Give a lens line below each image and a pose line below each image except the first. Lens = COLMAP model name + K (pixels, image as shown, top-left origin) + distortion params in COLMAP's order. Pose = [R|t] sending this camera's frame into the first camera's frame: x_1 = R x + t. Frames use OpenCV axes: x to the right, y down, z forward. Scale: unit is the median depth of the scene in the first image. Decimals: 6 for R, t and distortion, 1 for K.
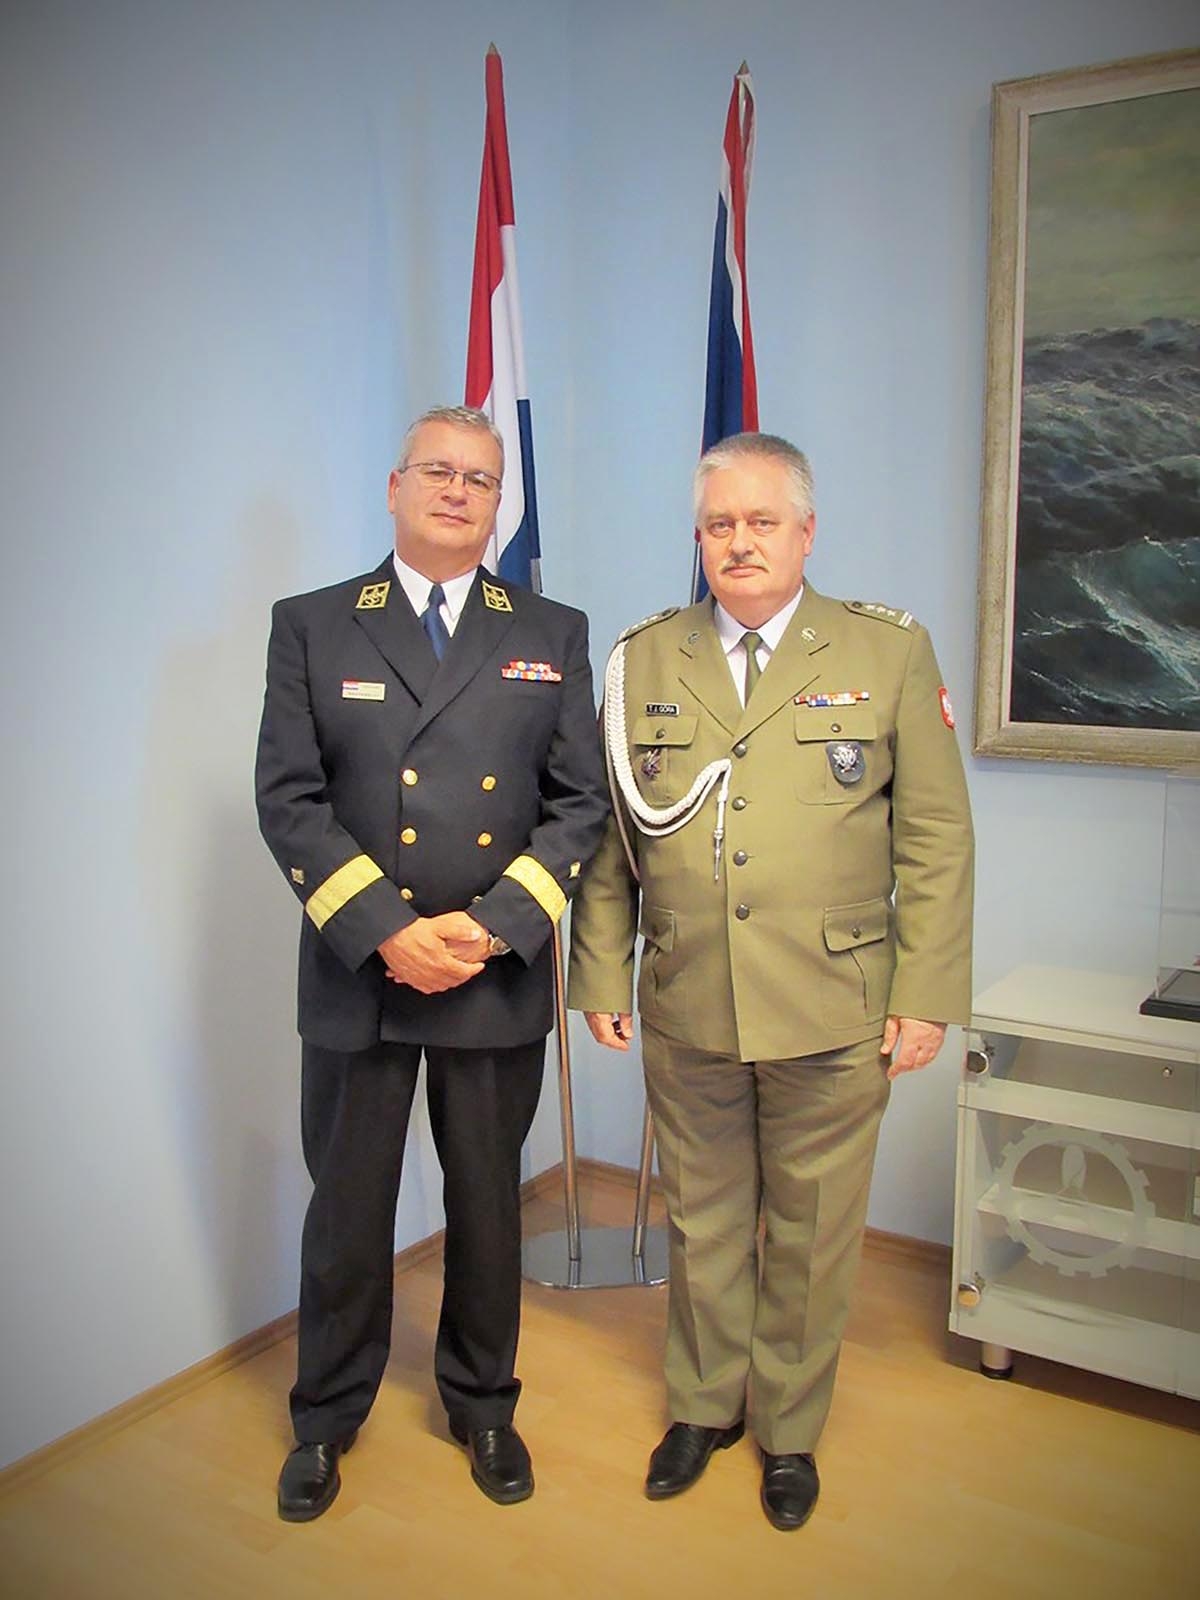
lens RADIAL K [[1292.5, 0, 600.0], [0, 1292.5, 800.0], [0, 0, 1]] dist [-0.012535, -0.004206]
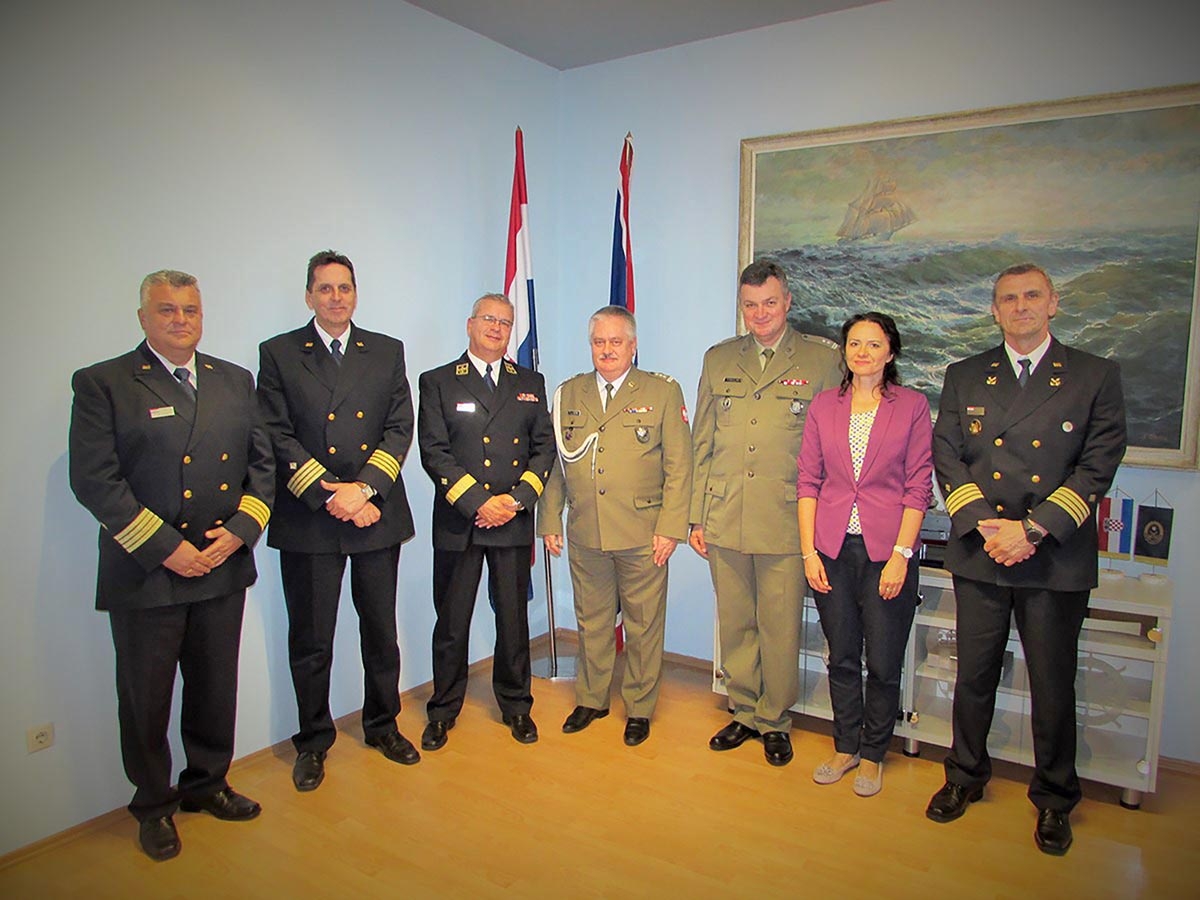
lens RADIAL K [[921.6, 0, 600.0], [0, 921.6, 450.0], [0, 0, 1]] dist [0.070579, 0.000111]
pose [[0.999411, 0.014204, -0.031231, 0.143945], [-0.015360, 0.999194, -0.037092, 0.063586], [0.030679, 0.037550, 0.998824, -0.752519]]
